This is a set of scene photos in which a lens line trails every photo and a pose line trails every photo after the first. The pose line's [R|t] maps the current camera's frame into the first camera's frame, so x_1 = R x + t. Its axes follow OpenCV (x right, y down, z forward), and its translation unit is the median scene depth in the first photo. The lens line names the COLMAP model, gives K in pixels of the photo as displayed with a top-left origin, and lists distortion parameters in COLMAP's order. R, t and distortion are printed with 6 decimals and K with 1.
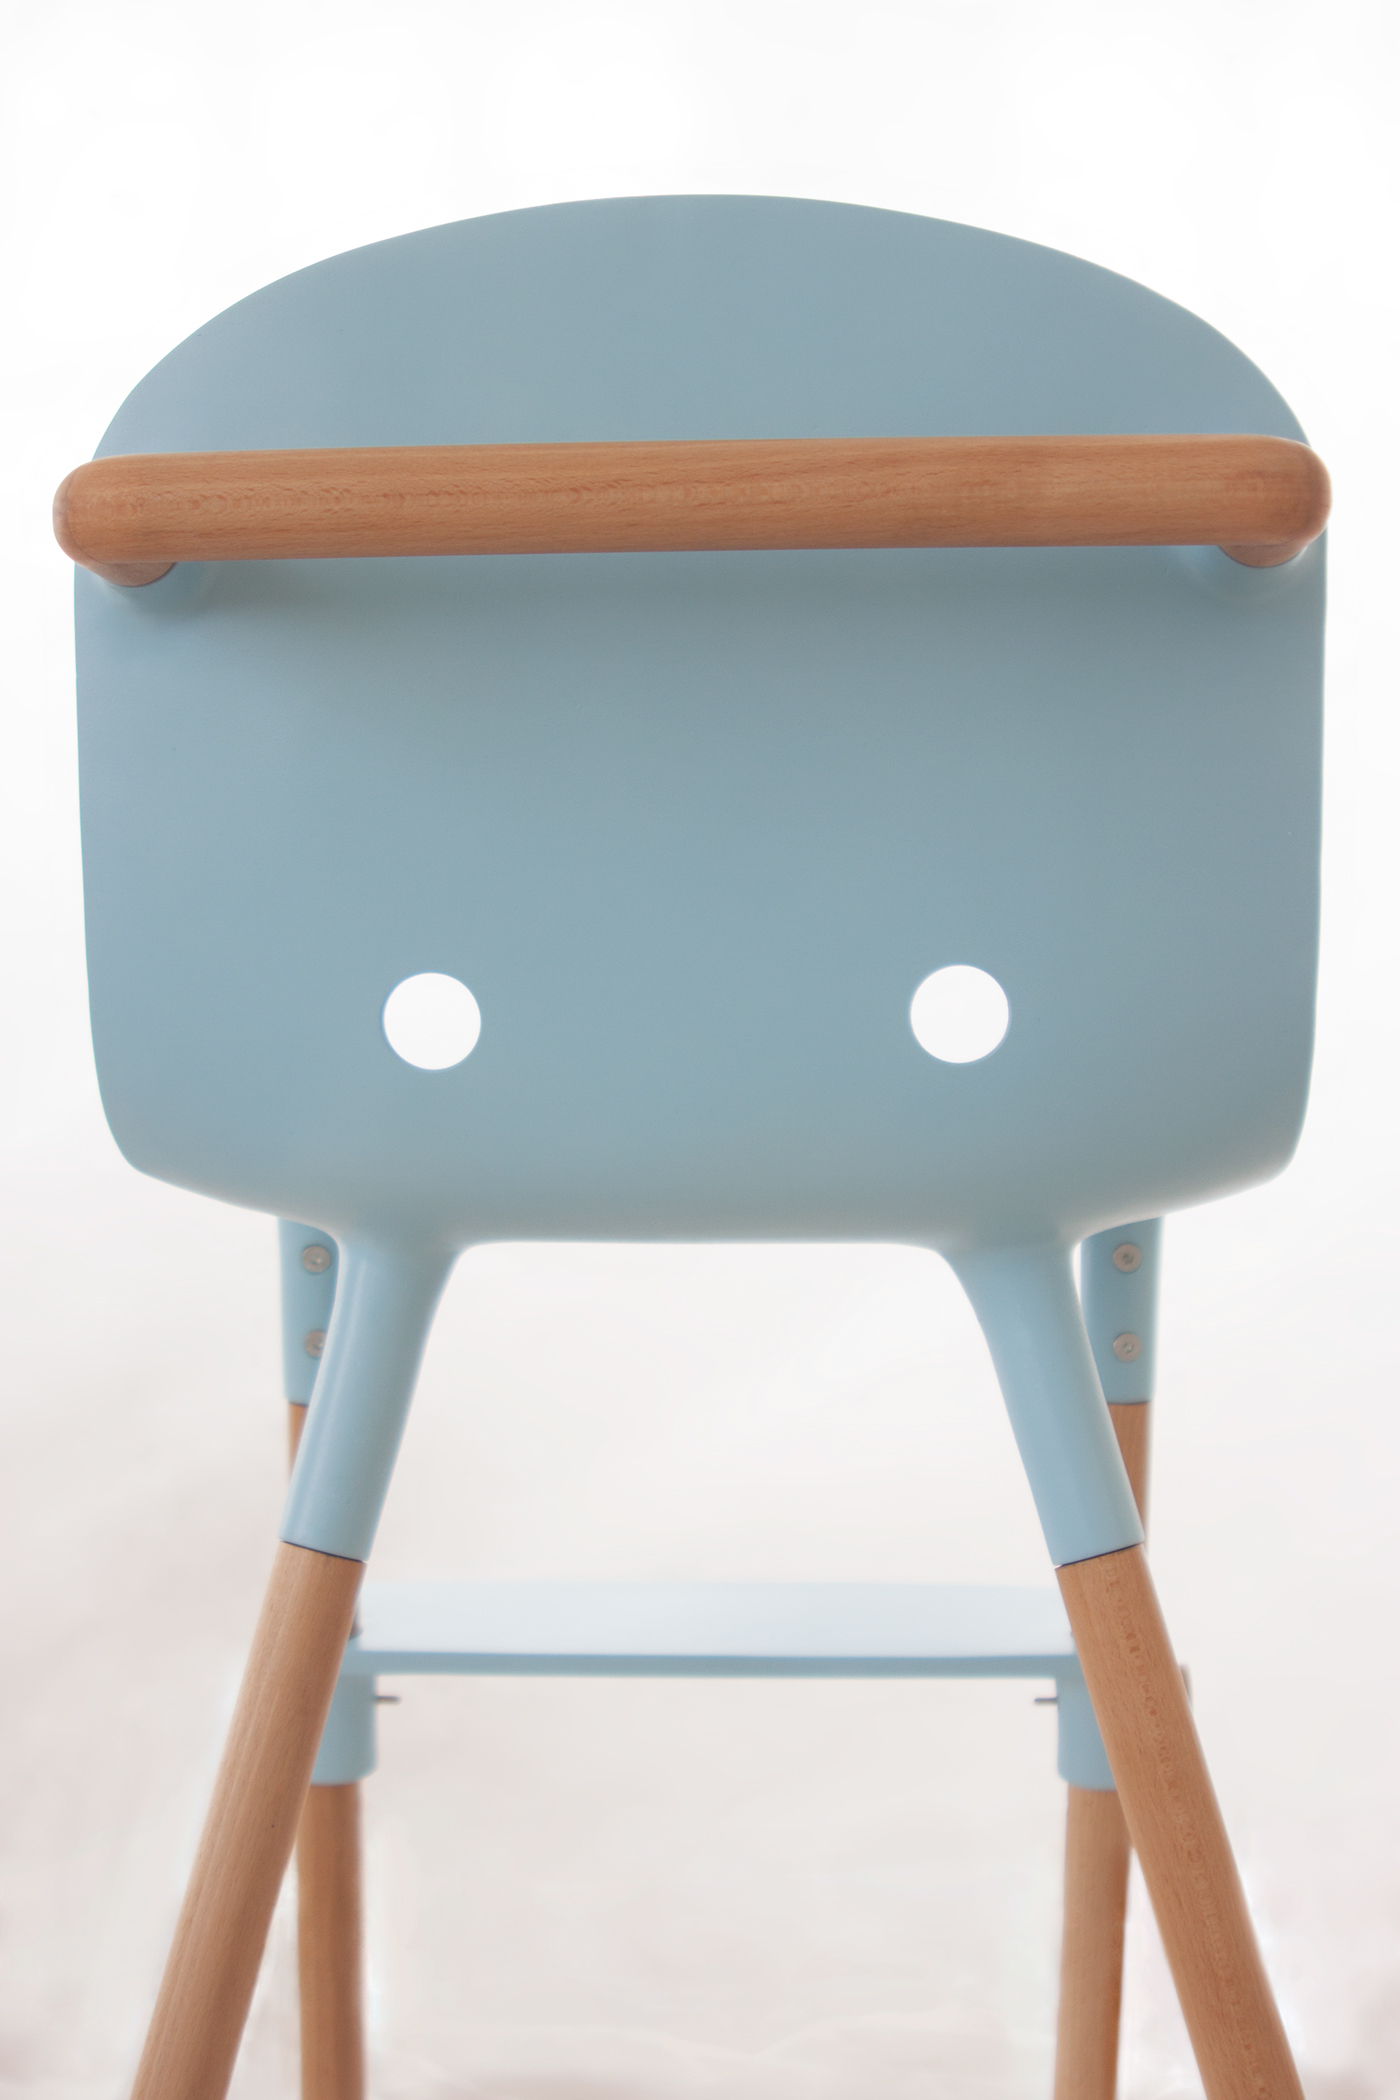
lens RADIAL K [[2863.9, 0, 698.2], [0, 2863.9, 1025.2], [0, 0, 1]] dist [-0.137422, 0.061016]
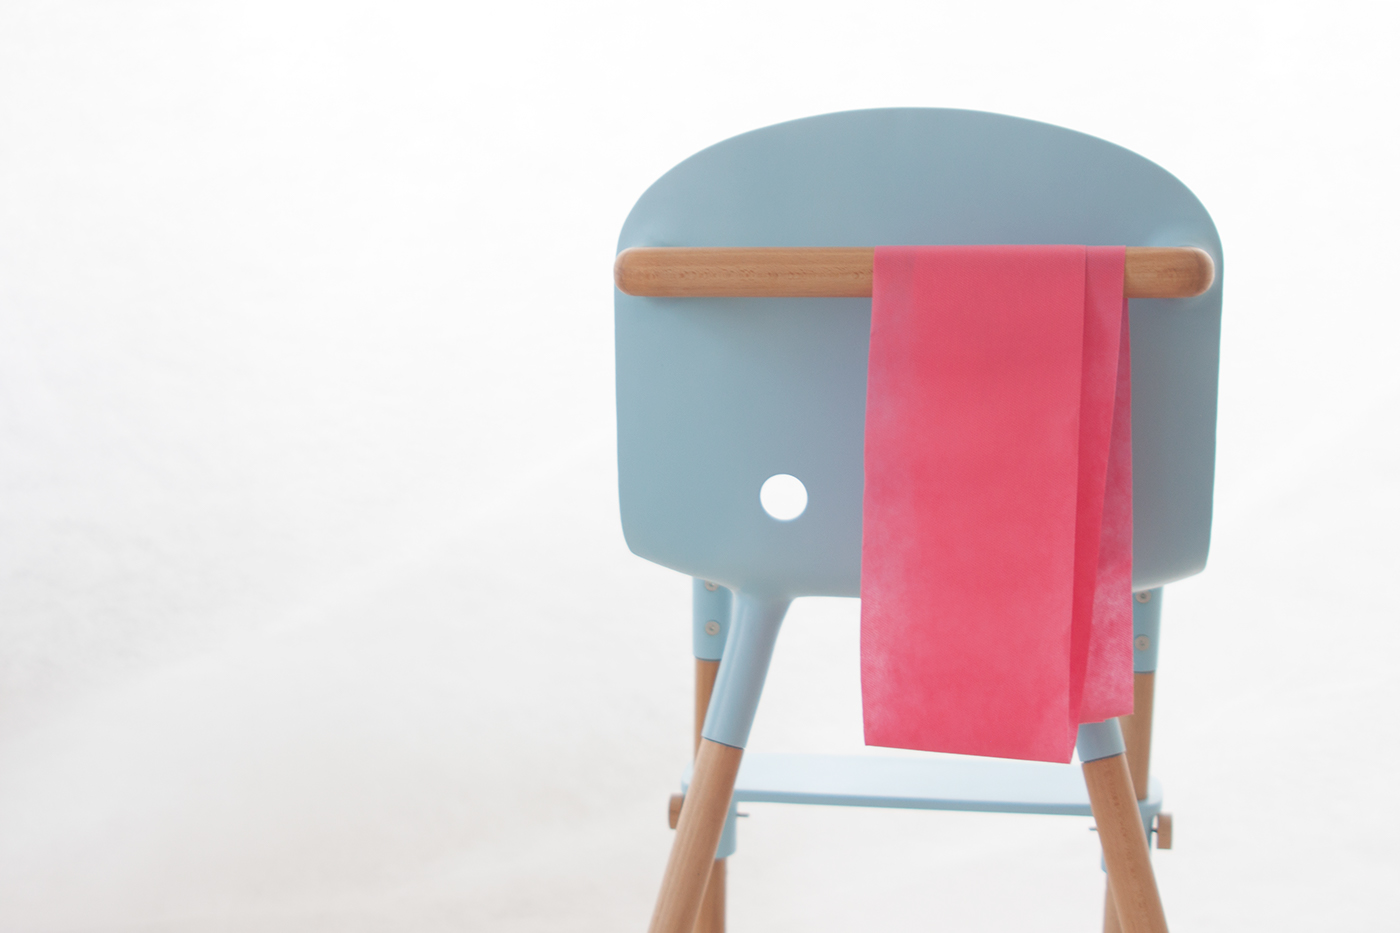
lens RADIAL K [[2279.2, 0, 700.0], [0, 2279.2, 466.5], [0, 0, 1]] dist [-0.090083, -0.048327]
pose [[0.994253, 0.021703, -0.104835, 0.021511], [-0.013274, 0.996671, 0.080440, -0.160562], [0.106232, -0.078586, 0.991231, -0.676210]]
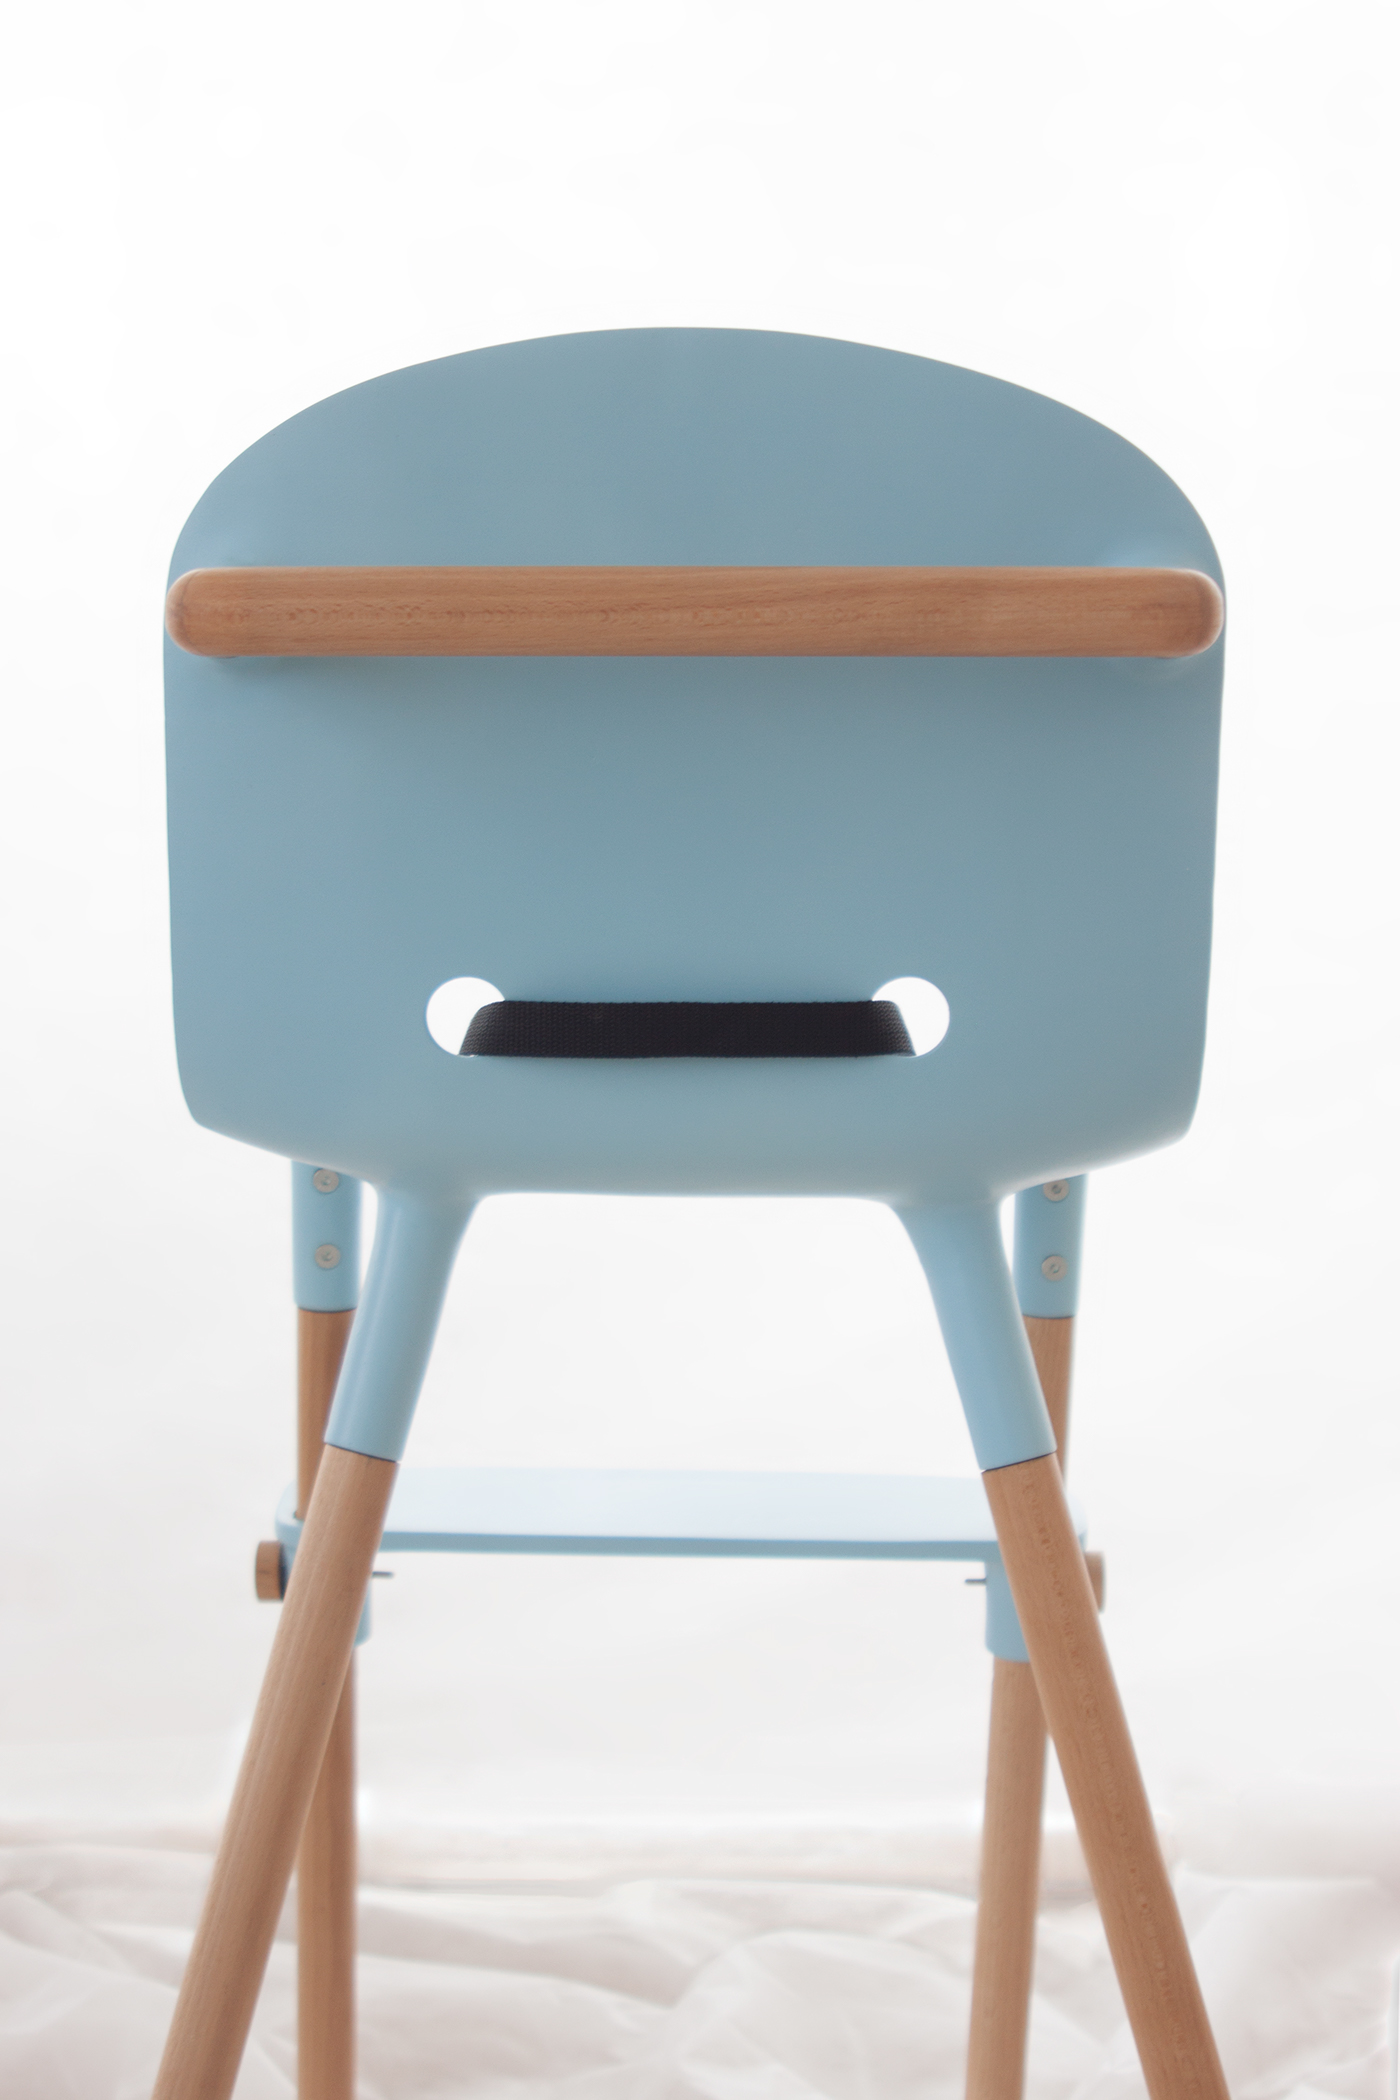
lens RADIAL K [[3418.8, 0, 700.0], [0, 3418.8, 1050.0], [0, 0, 1]] dist [-0.090083, -0.048327]
pose [[0.999500, 0.011274, 0.029557, -0.038699], [-0.013681, 0.996493, 0.082552, -0.108874], [-0.028523, -0.082915, 0.996148, -0.433797]]
